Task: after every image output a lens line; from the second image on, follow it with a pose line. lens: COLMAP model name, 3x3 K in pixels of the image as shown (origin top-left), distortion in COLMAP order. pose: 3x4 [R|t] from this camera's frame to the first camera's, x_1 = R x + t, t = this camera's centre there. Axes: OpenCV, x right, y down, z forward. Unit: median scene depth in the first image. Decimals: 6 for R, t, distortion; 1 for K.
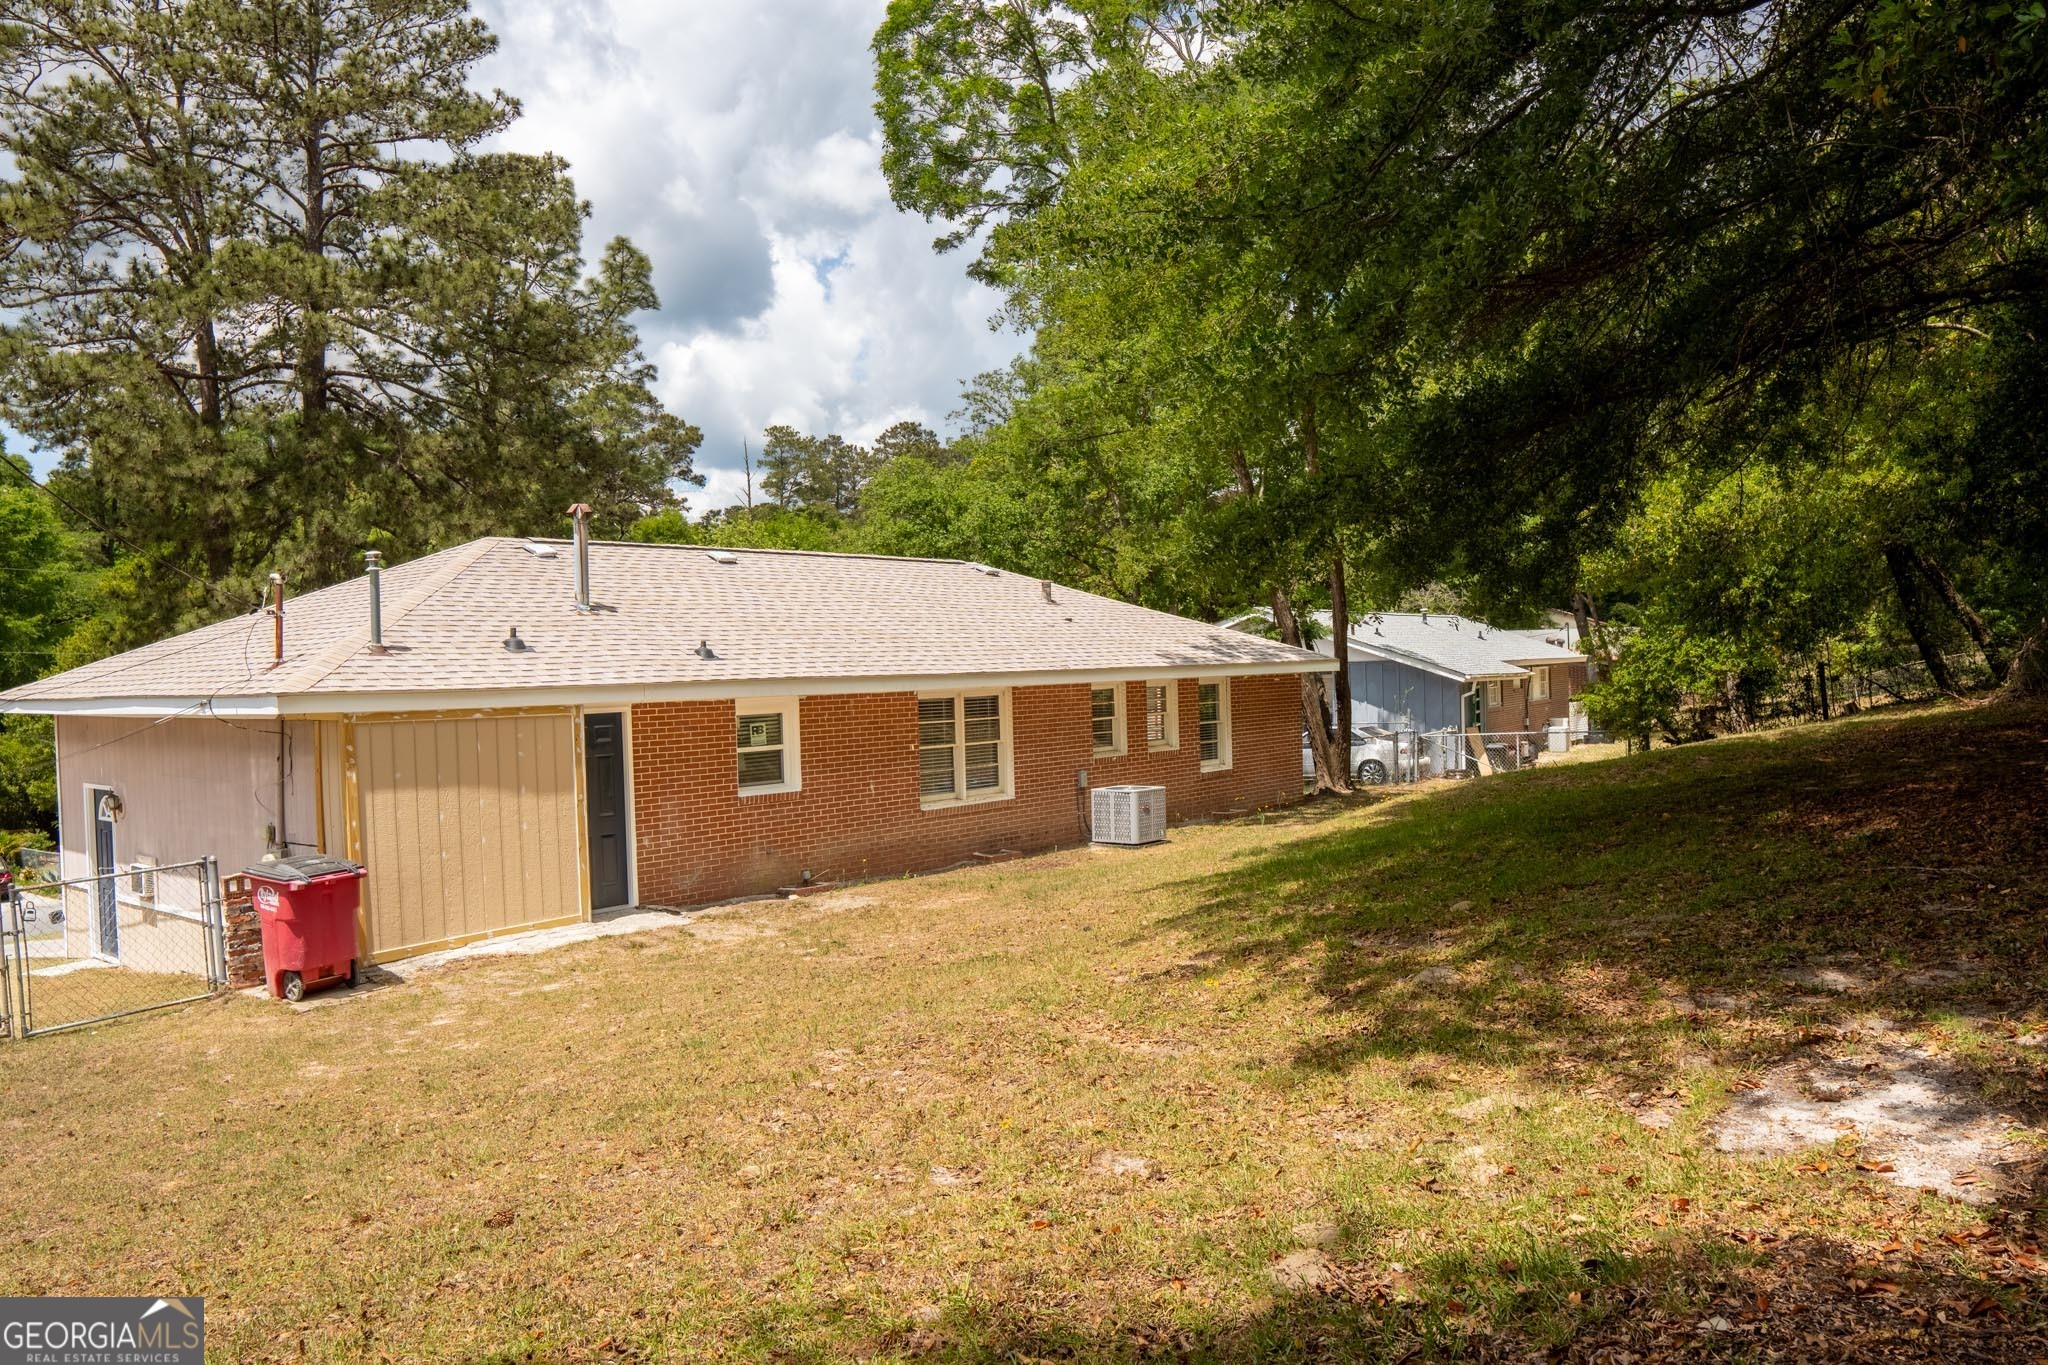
lens RADIAL K [[1446.5, 0, 1011.8], [0, 1446.5, 678.2], [0, 0, 1]] dist [-0.102186, 0.066699]
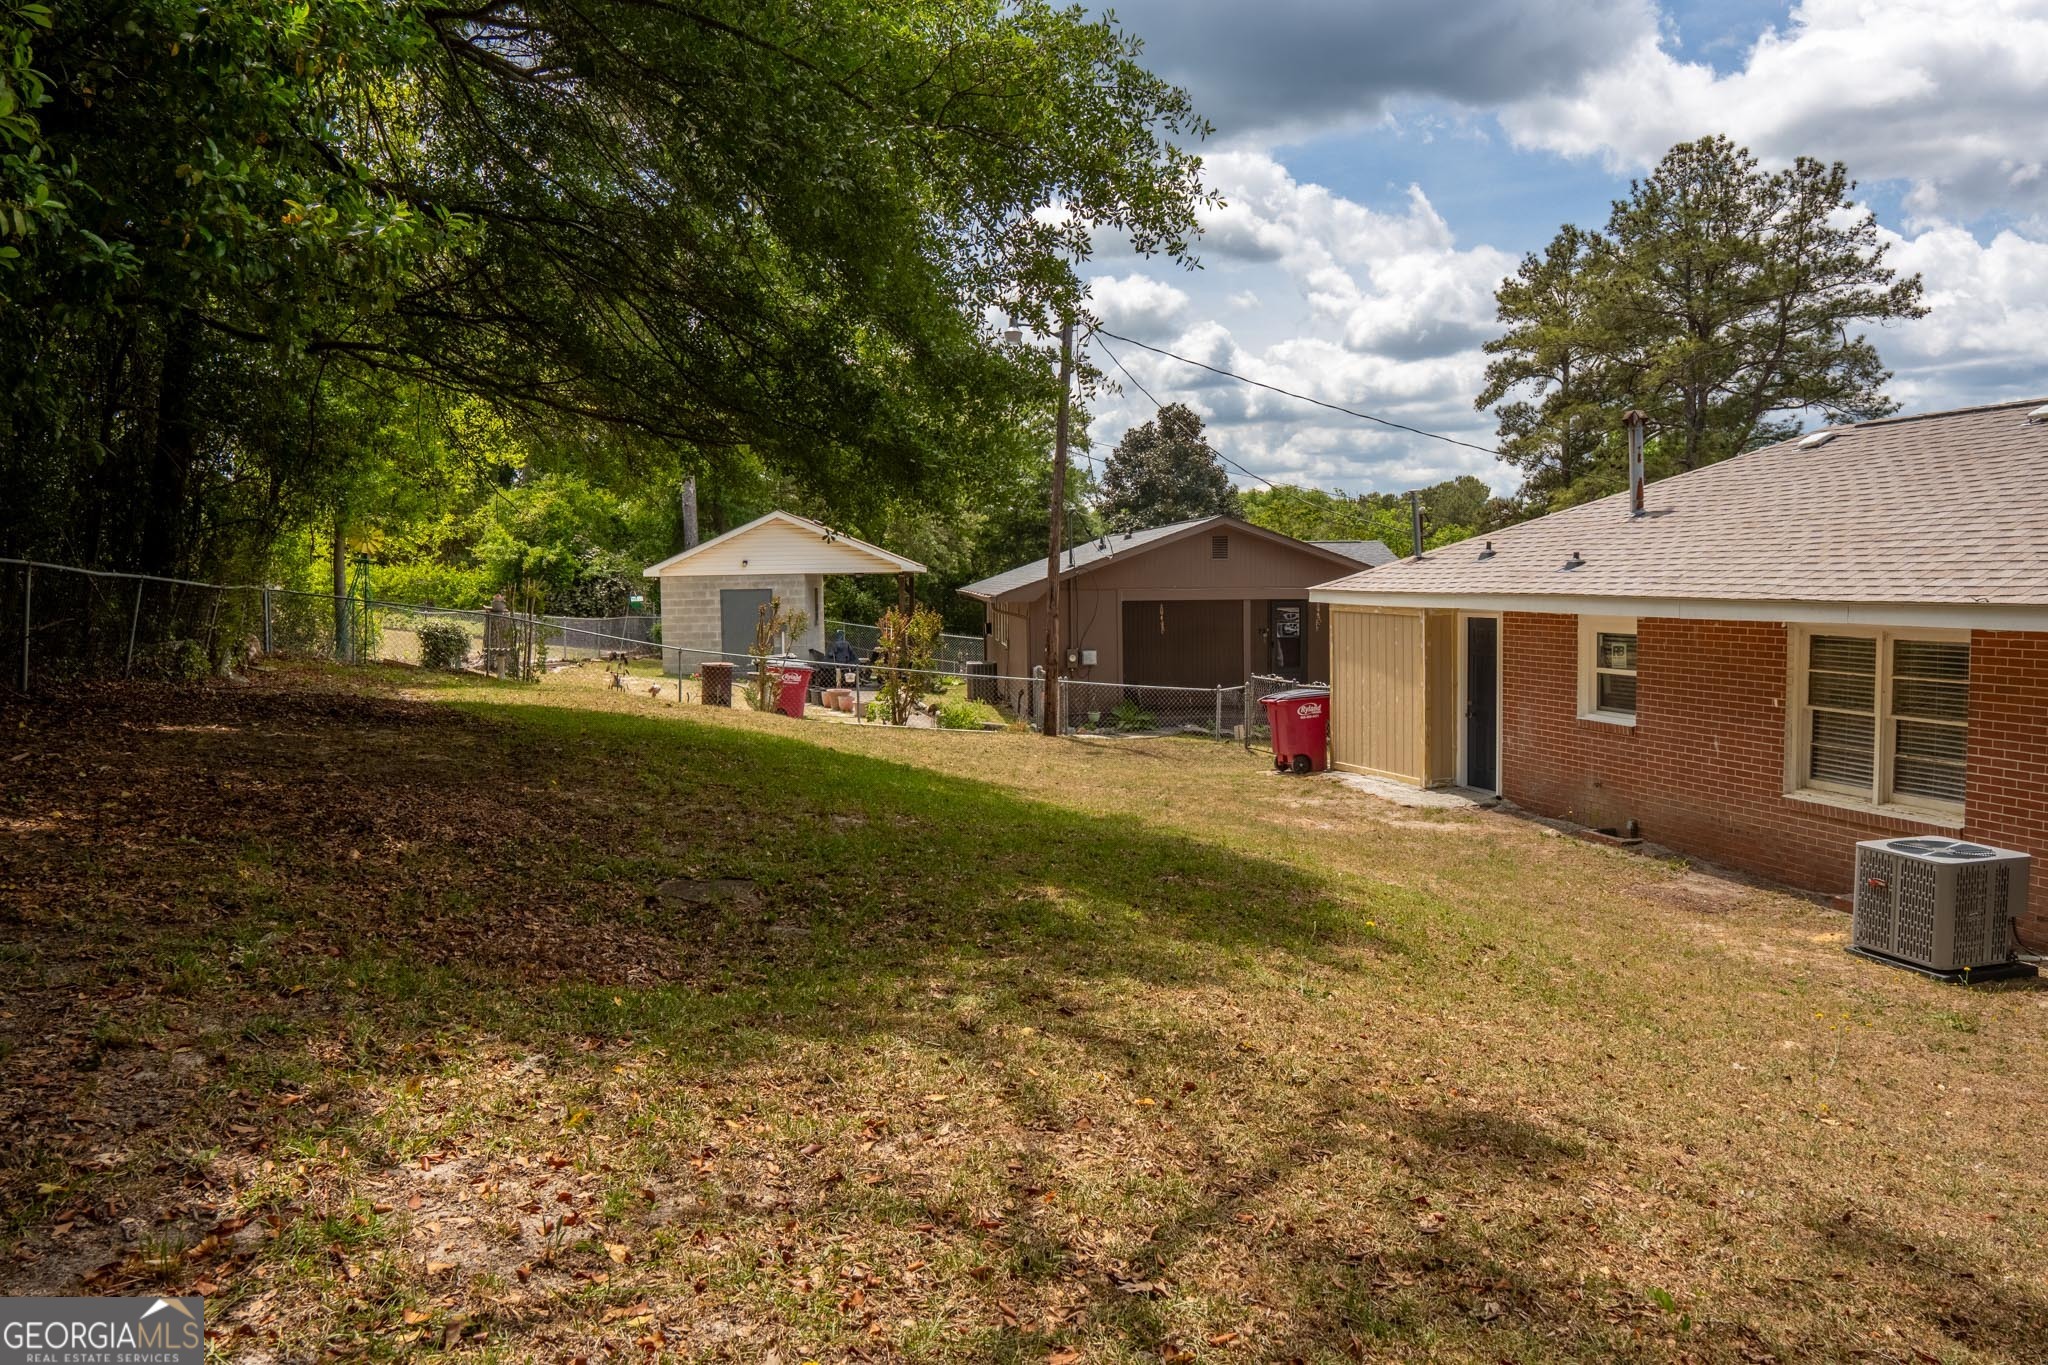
lens RADIAL K [[1446.5, 0, 1011.8], [0, 1446.5, 678.2], [0, 0, 1]] dist [-0.102186, 0.066699]
pose [[-0.553116, 0.095214, -0.827645, 0.749833], [0.021281, 0.994738, 0.100215, -0.042669], [0.832832, 0.037817, -0.552232, 1.153001]]
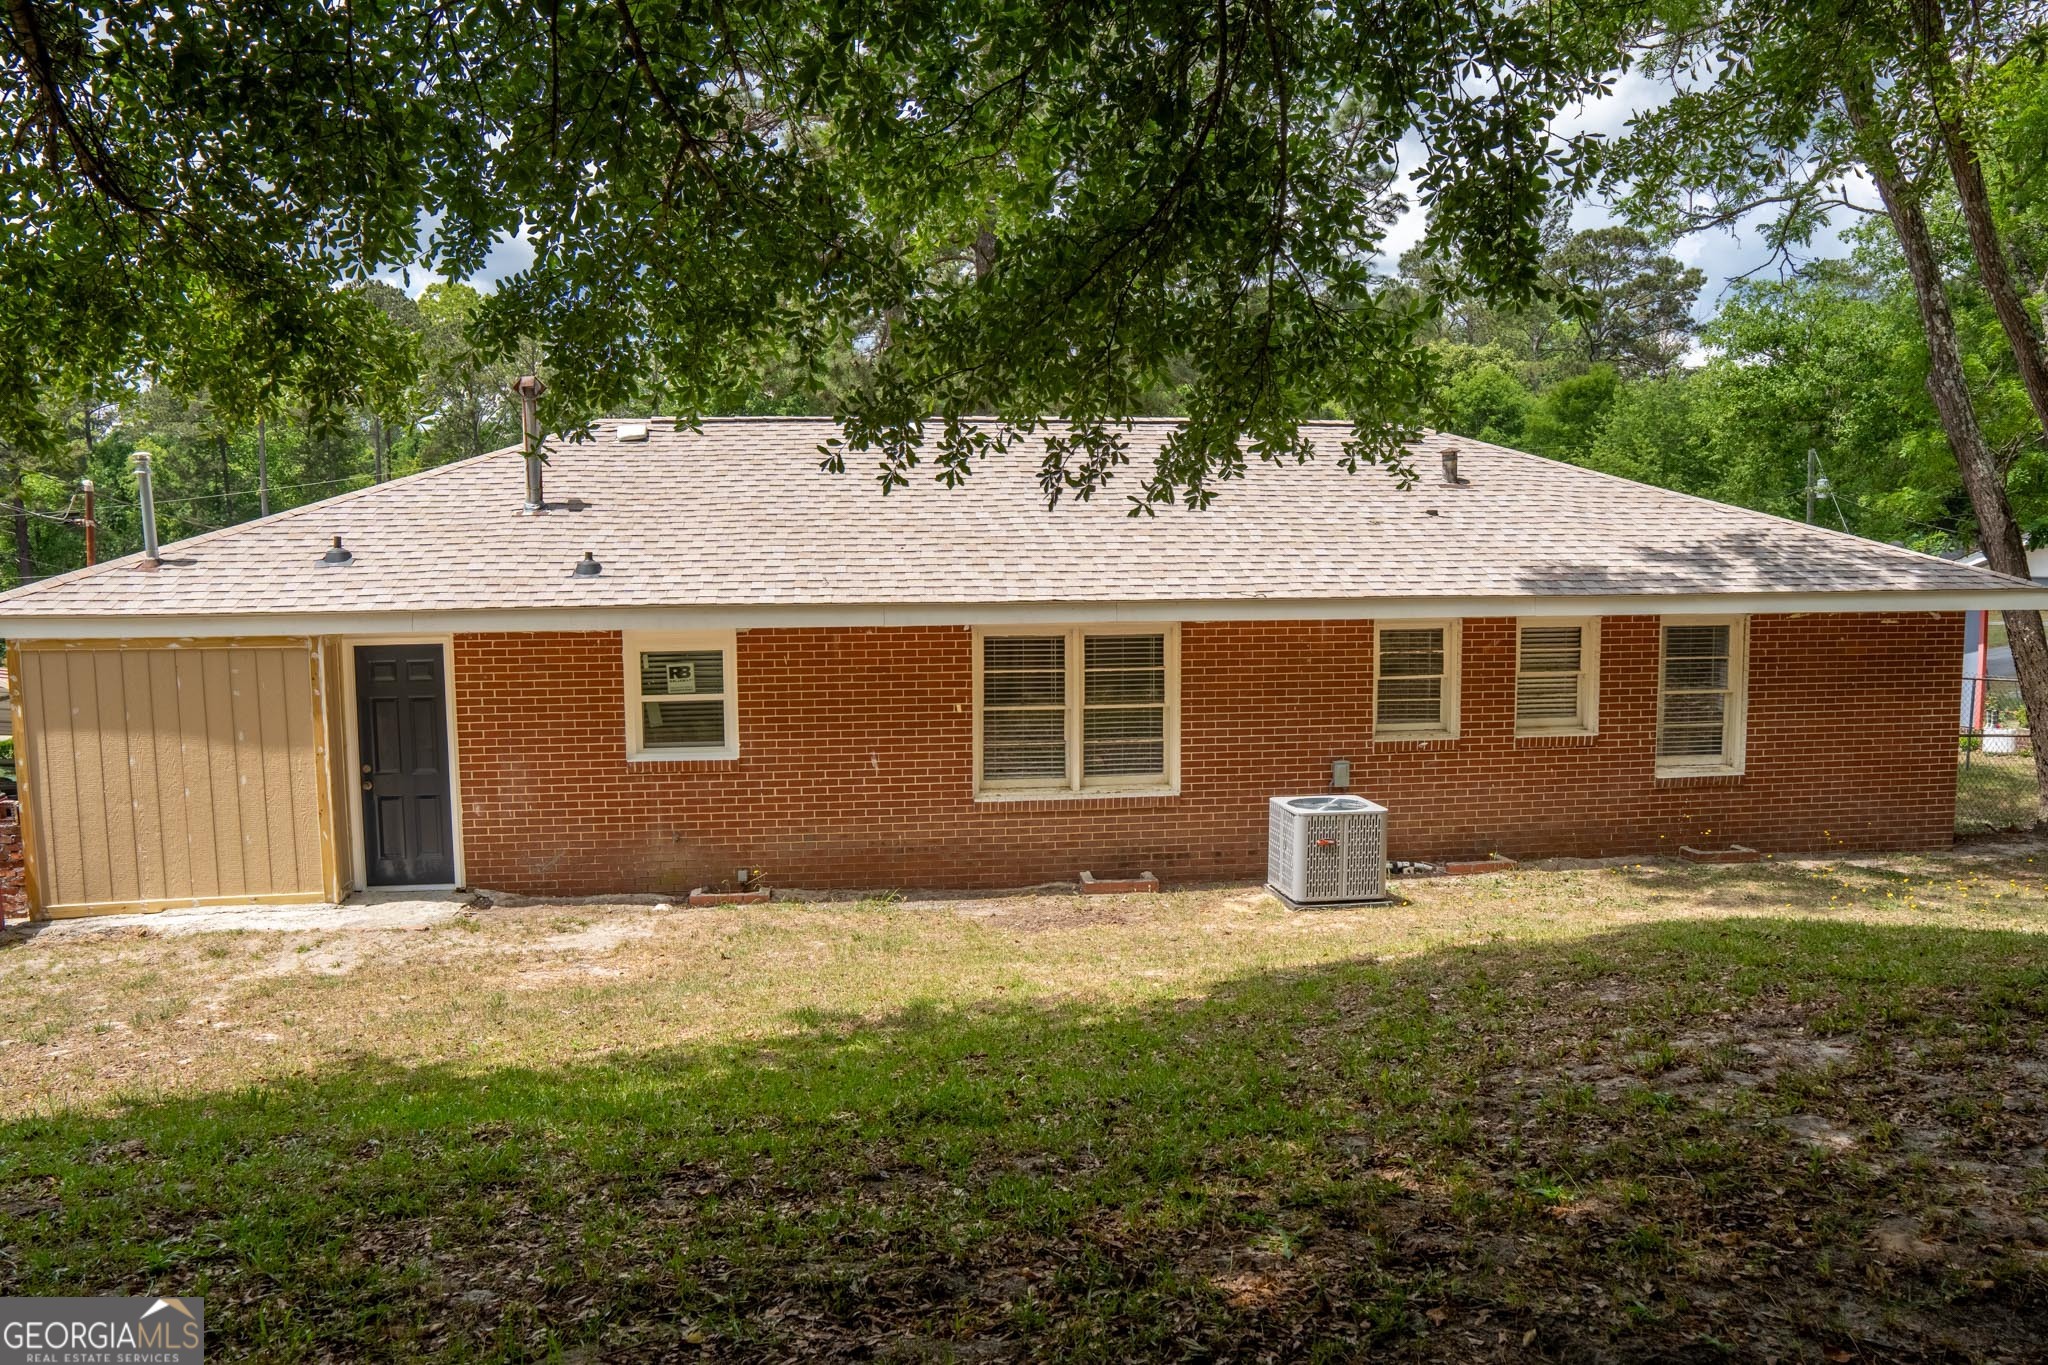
lens RADIAL K [[1446.5, 0, 1011.8], [0, 1446.5, 678.2], [0, 0, 1]] dist [-0.102186, 0.066699]
pose [[0.750282, 0.079447, -0.656327, 0.425240], [-0.018542, 0.994891, 0.099233, -0.036401], [0.660858, -0.062283, 0.747923, 0.552000]]
